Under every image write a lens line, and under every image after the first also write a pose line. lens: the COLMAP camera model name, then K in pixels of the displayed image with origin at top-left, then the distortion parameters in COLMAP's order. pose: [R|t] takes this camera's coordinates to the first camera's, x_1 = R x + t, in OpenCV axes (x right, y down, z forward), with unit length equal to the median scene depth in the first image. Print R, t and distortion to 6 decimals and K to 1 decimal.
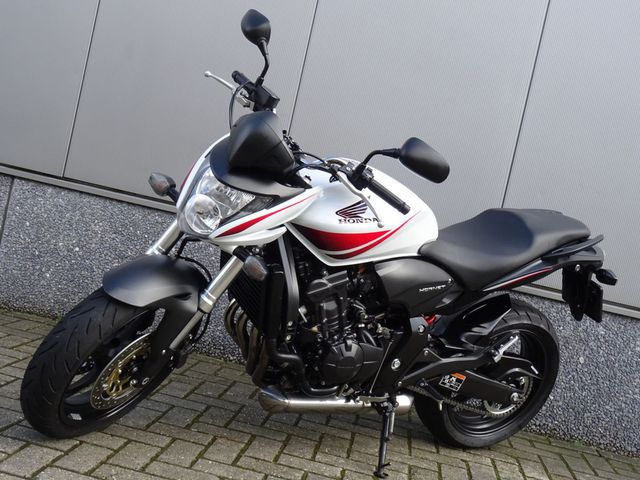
lens RADIAL K [[764.6, 0, 320.0], [0, 764.6, 240.0], [0, 0, 1]] dist [0.049236, 0.000435]
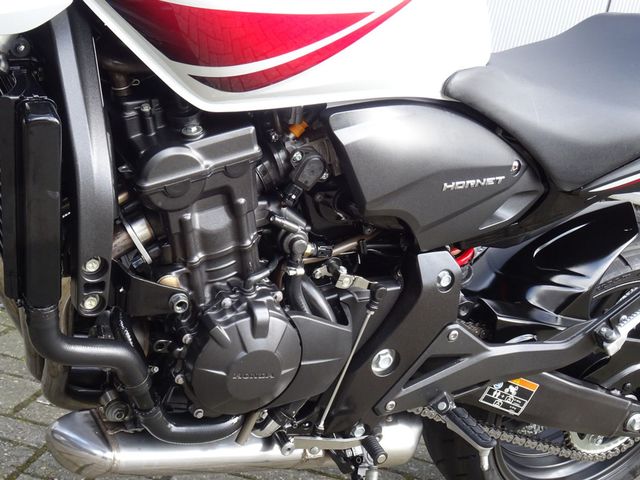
lens RADIAL K [[960.5, 0, 320.0], [0, 960.5, 240.0], [0, 0, 1]] dist [0.007394, 0.005605]
pose [[0.999721, 0.010215, 0.021318, 0.053799], [-0.012108, 0.995807, 0.090678, 0.048720], [-0.020302, -0.090911, 0.995652, 0.489894]]
